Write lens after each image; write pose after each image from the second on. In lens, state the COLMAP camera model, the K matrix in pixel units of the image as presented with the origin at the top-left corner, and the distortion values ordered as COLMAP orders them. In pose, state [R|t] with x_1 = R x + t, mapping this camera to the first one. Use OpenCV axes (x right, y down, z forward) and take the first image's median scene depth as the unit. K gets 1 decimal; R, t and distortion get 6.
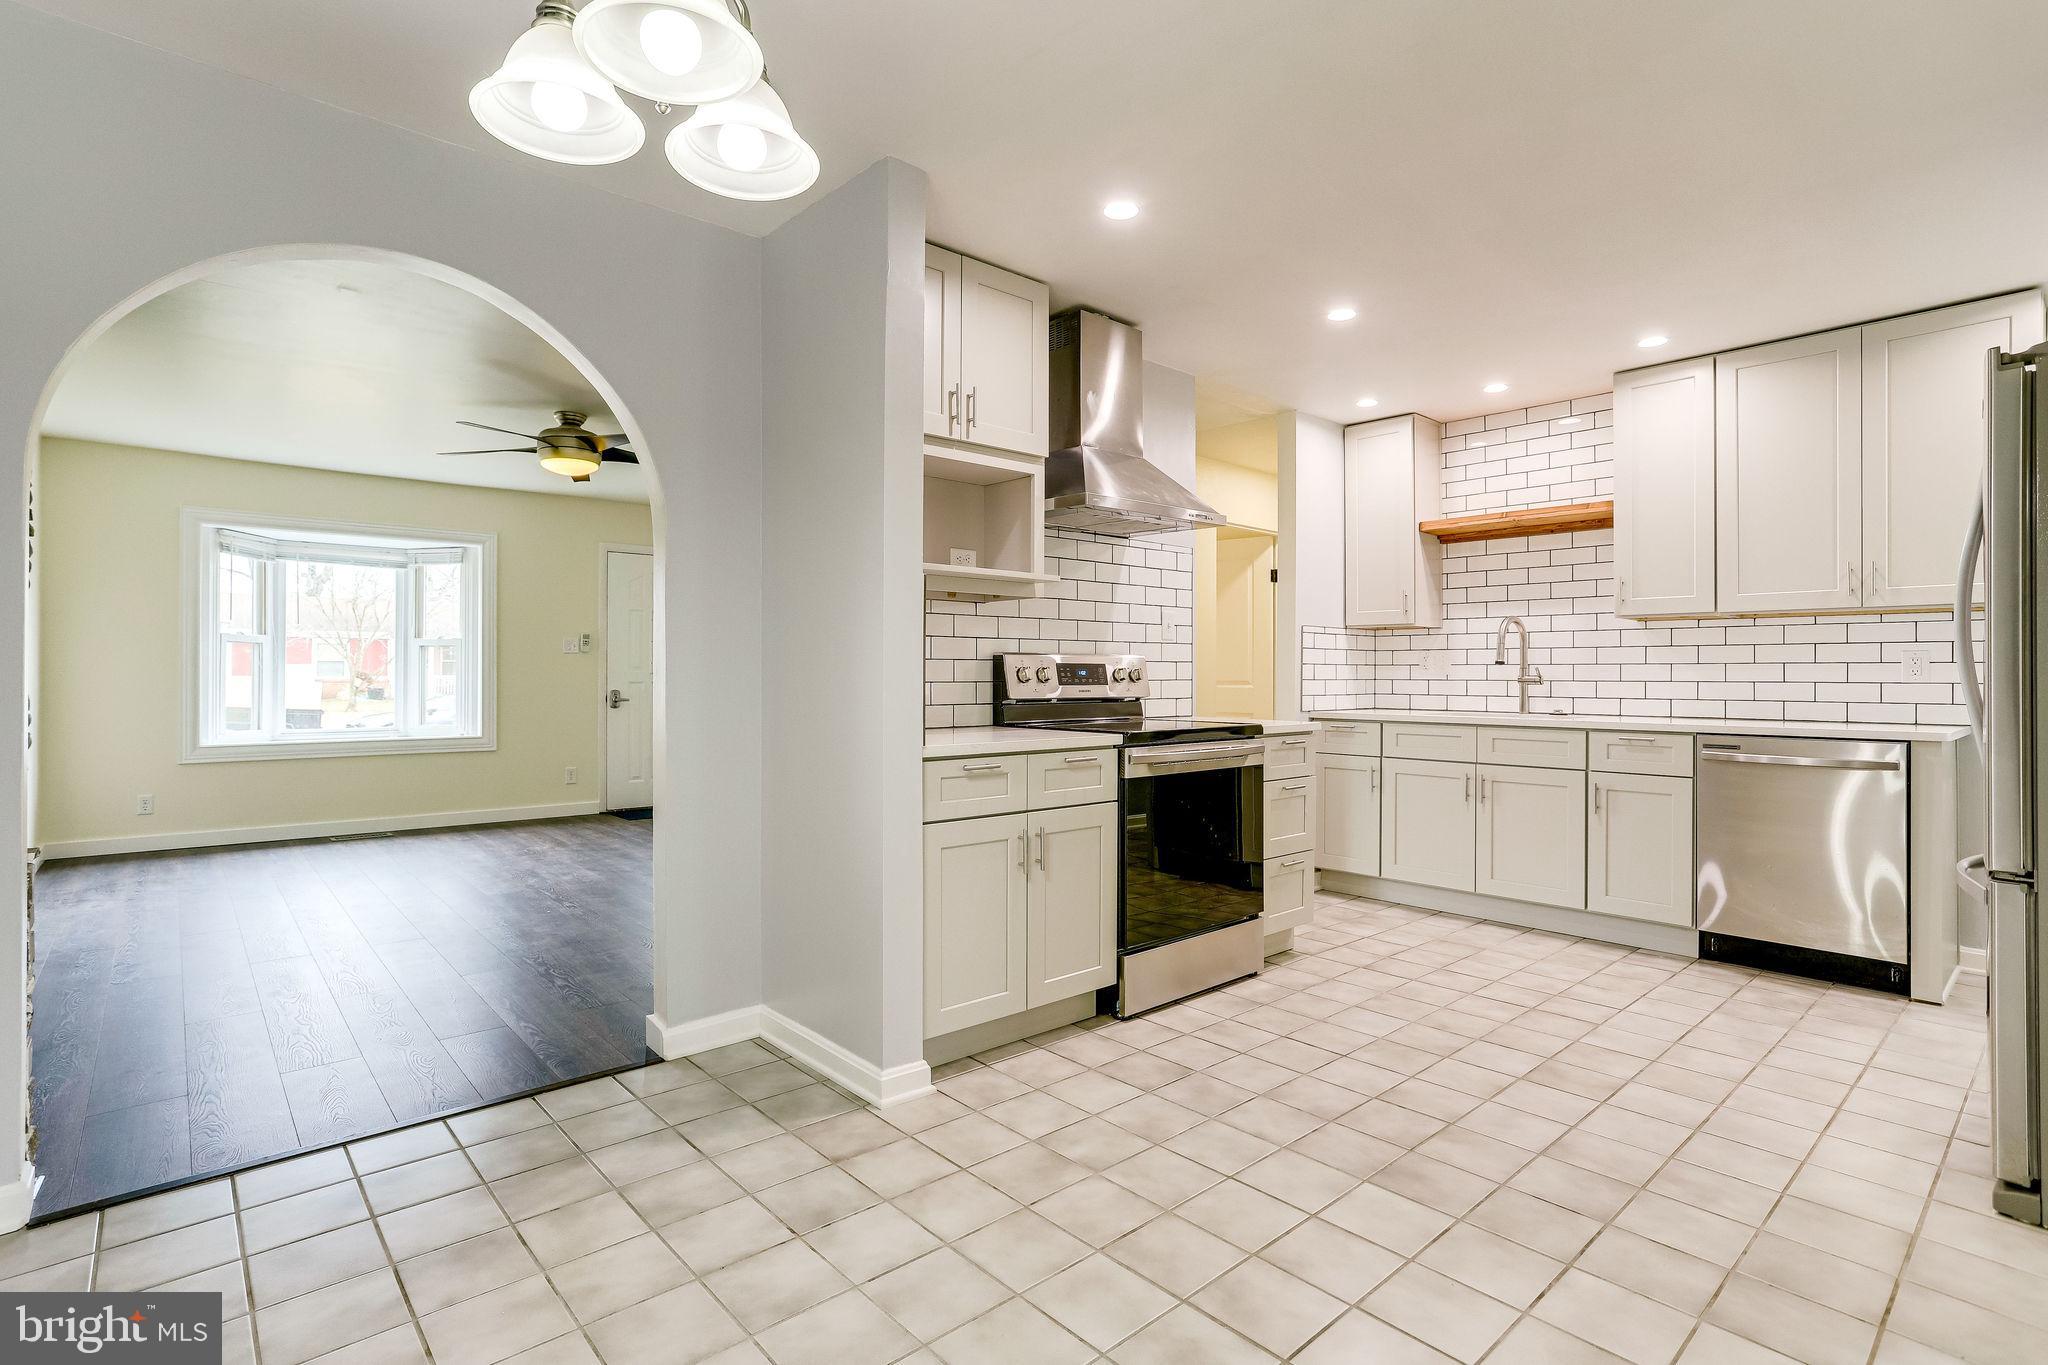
lens RADIAL K [[992.8, 0, 1014.2], [0, 992.8, 671.0], [0, 0, 1]] dist [-0.056171, 0.033639]
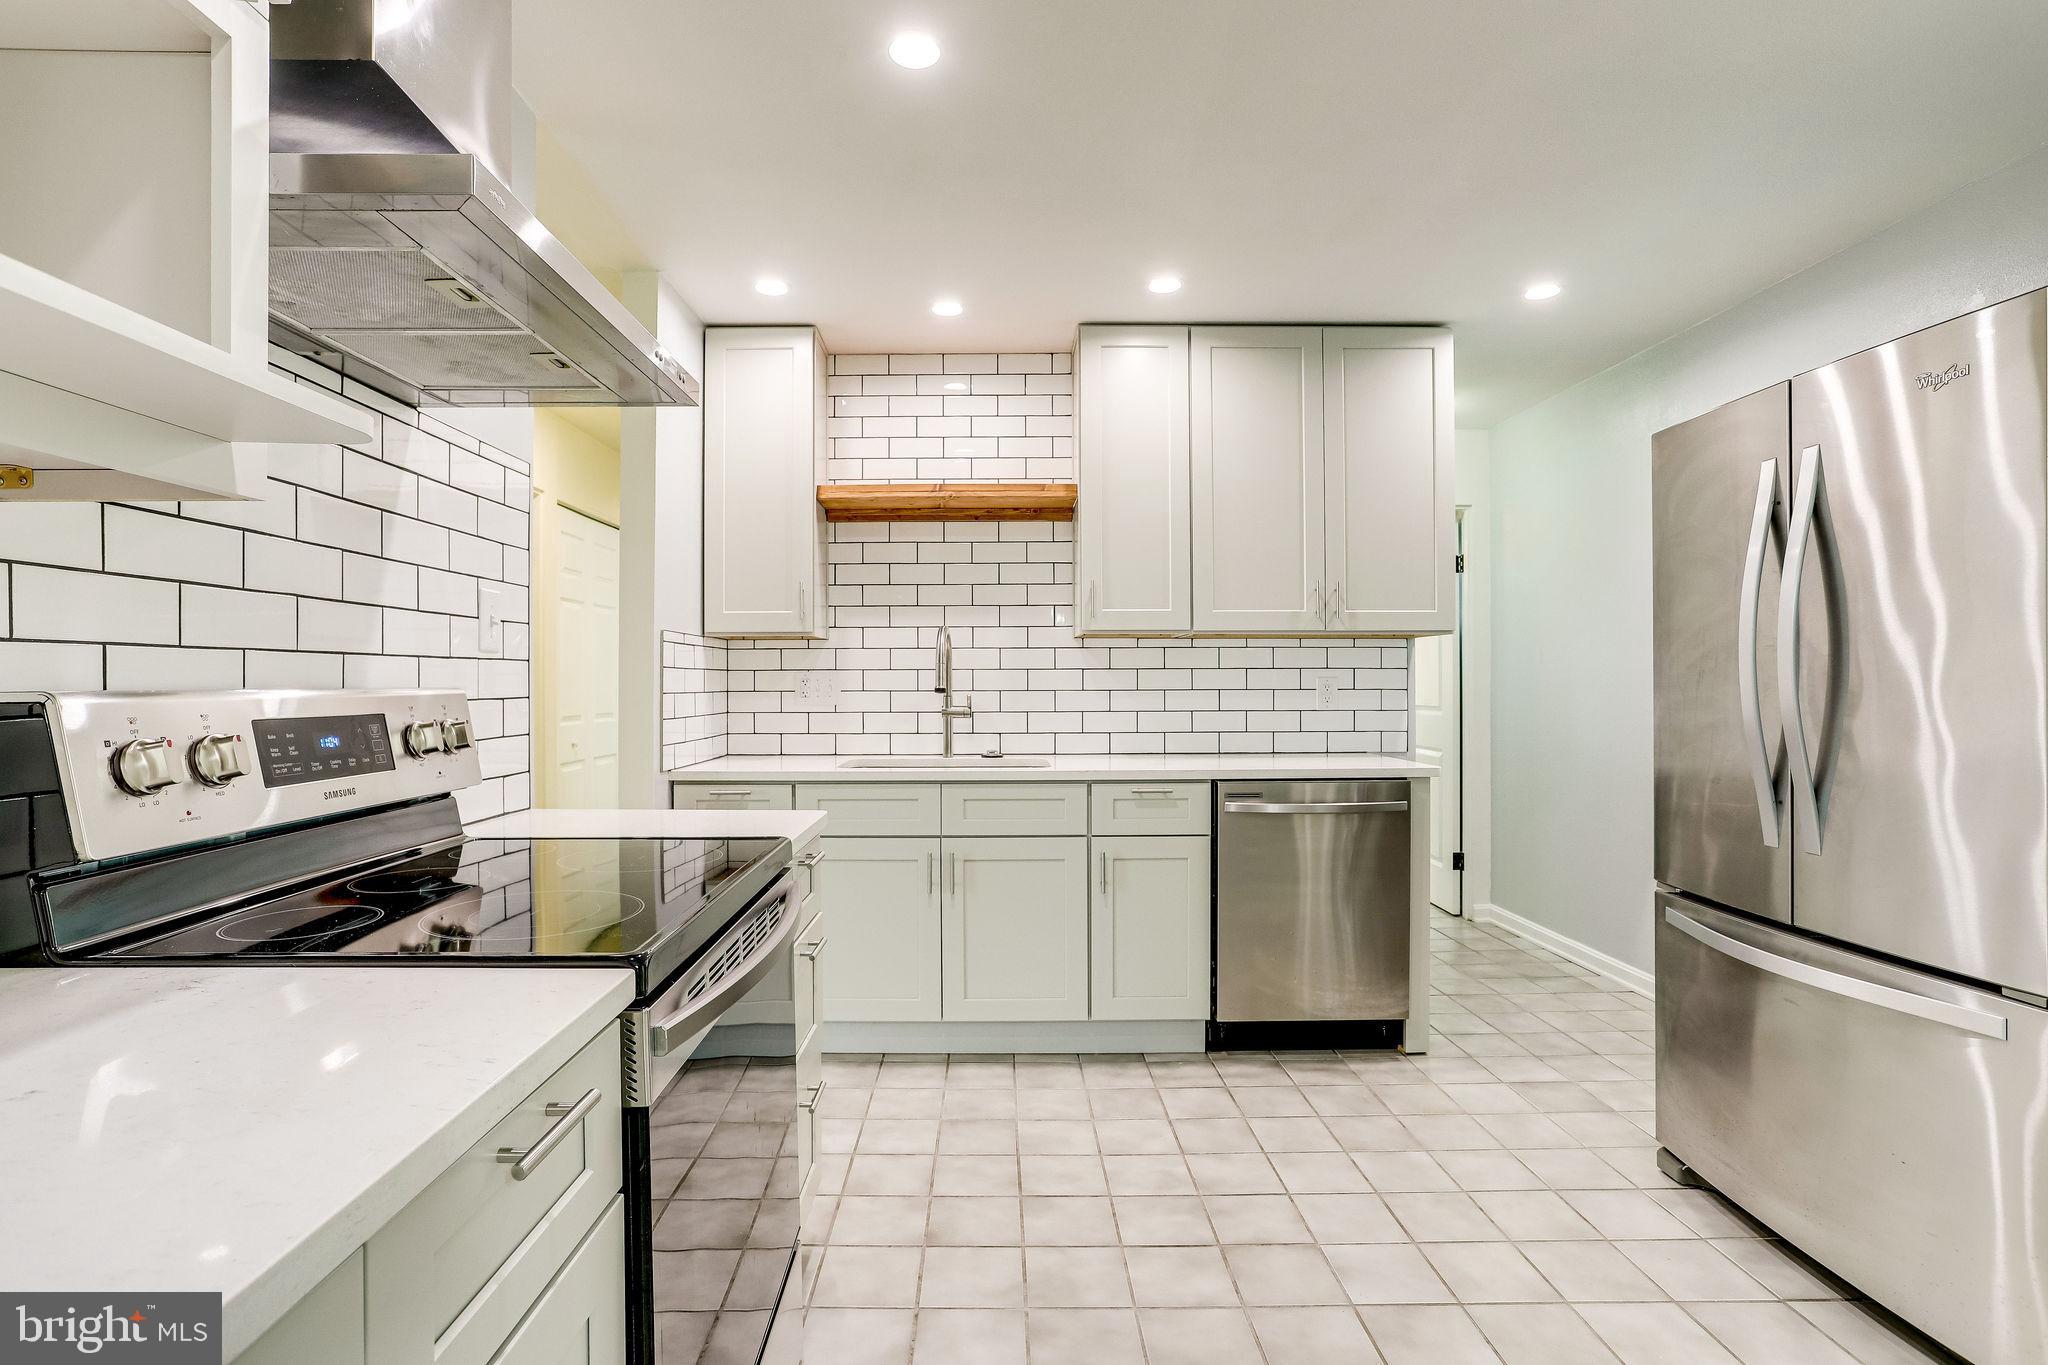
lens RADIAL K [[991.8, 0, 989.3], [0, 991.8, 682.3], [0, 0, 1]] dist [-0.060168, 0.033451]
pose [[0.662263, -0.004950, 0.749255, -0.034331], [0.003239, 0.999988, 0.003744, -0.019537], [-0.749264, -0.000053, 0.662271, 0.567025]]
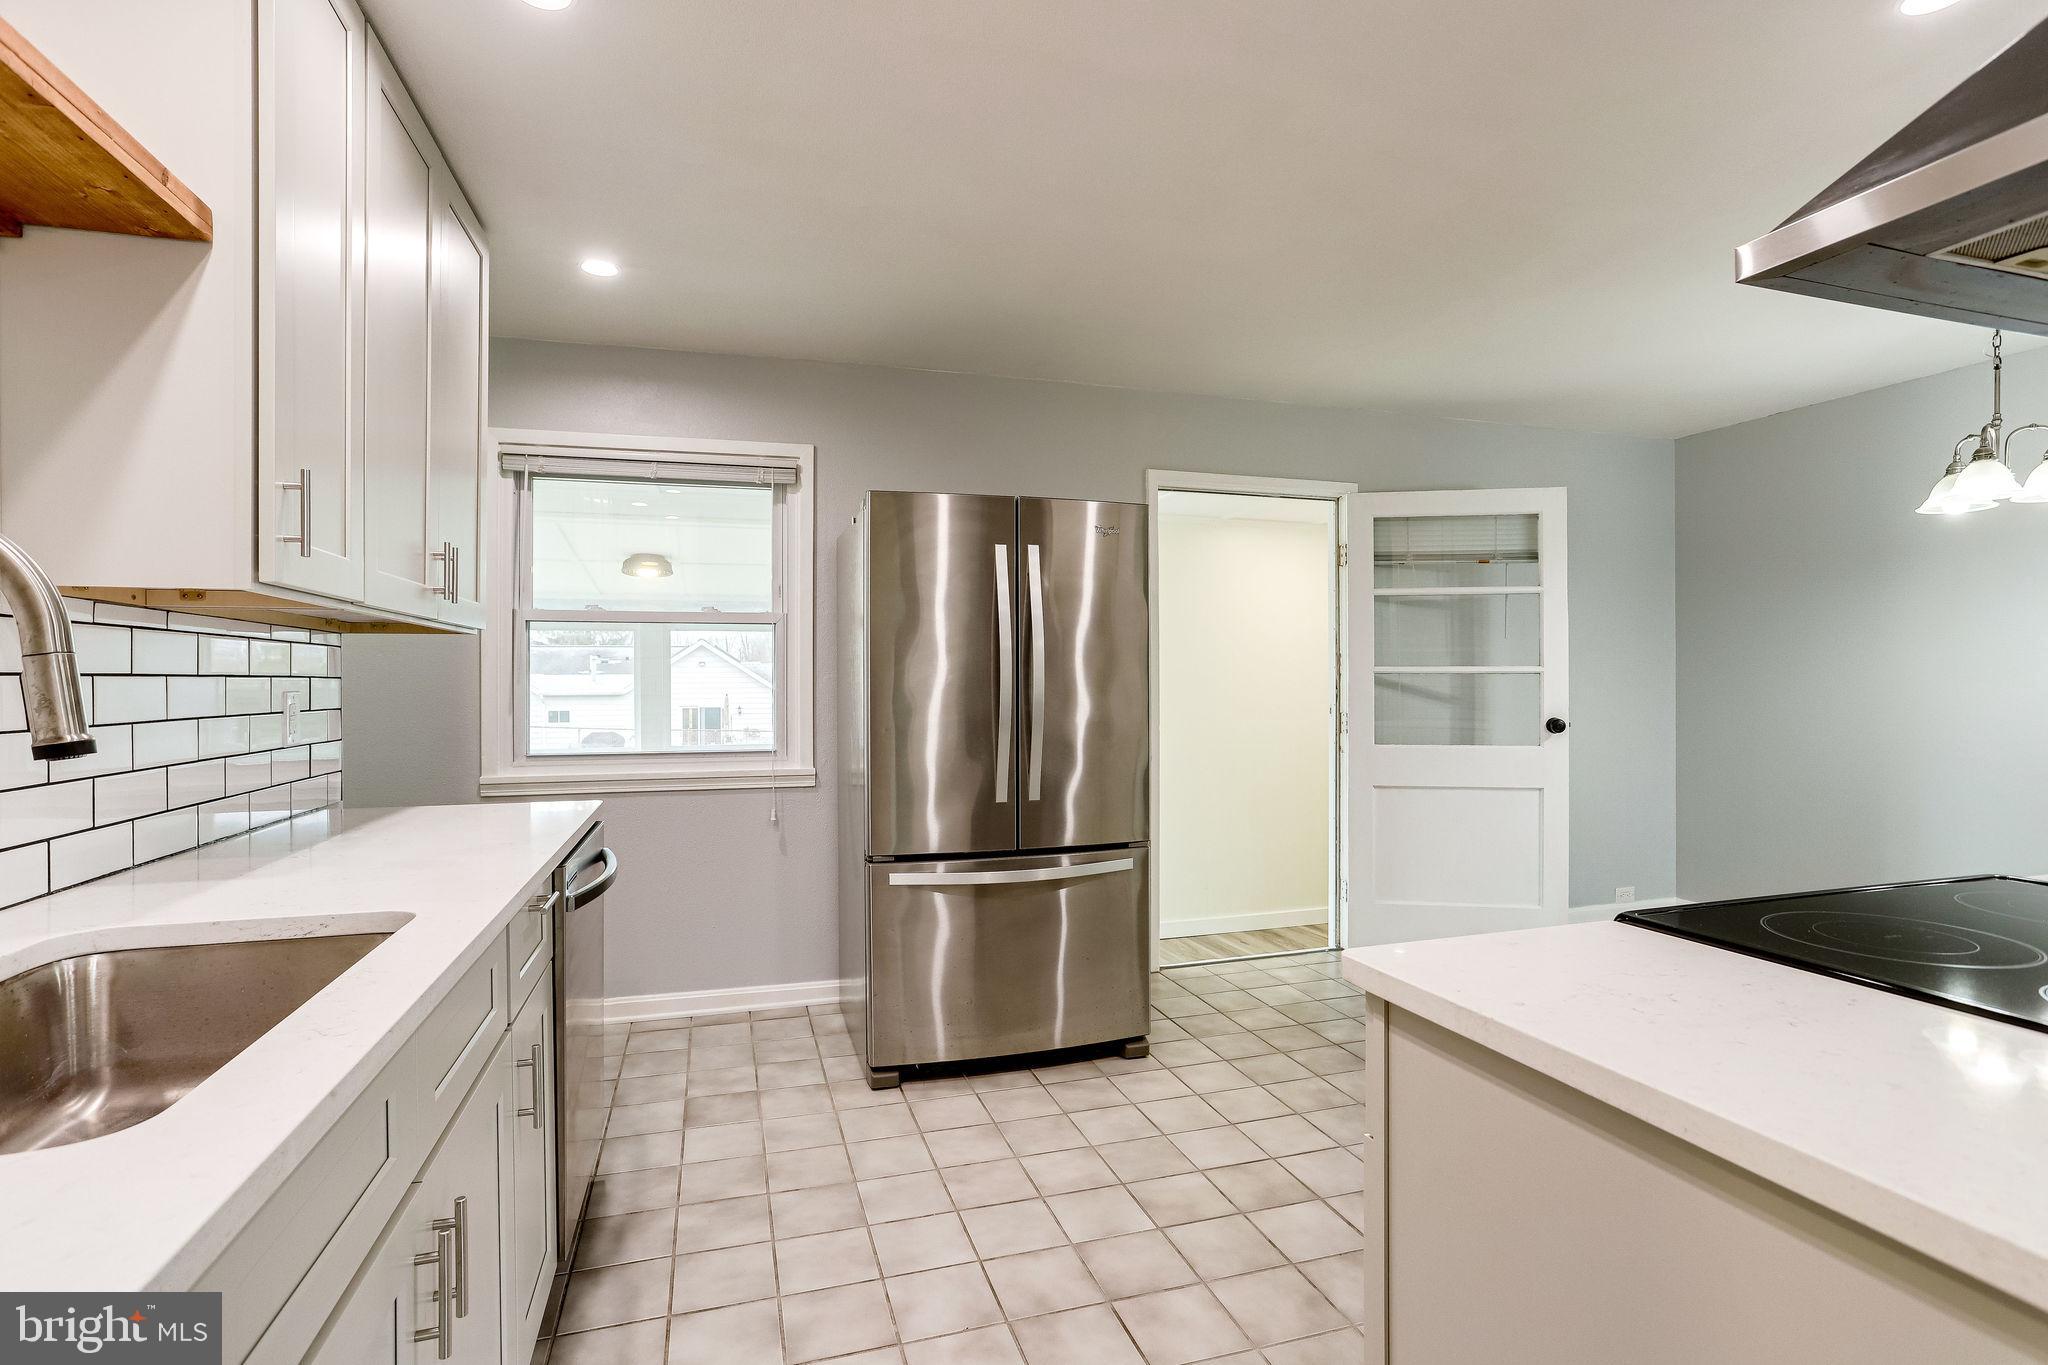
lens RADIAL K [[992.8, 0, 1014.2], [0, 992.8, 671.0], [0, 0, 1]] dist [-0.056171, 0.033639]
pose [[-0.908787, 0.006721, 0.417206, 0.273183], [0.003558, 0.999959, -0.008359, -0.025885], [-0.417245, -0.006112, -0.908774, 1.279676]]
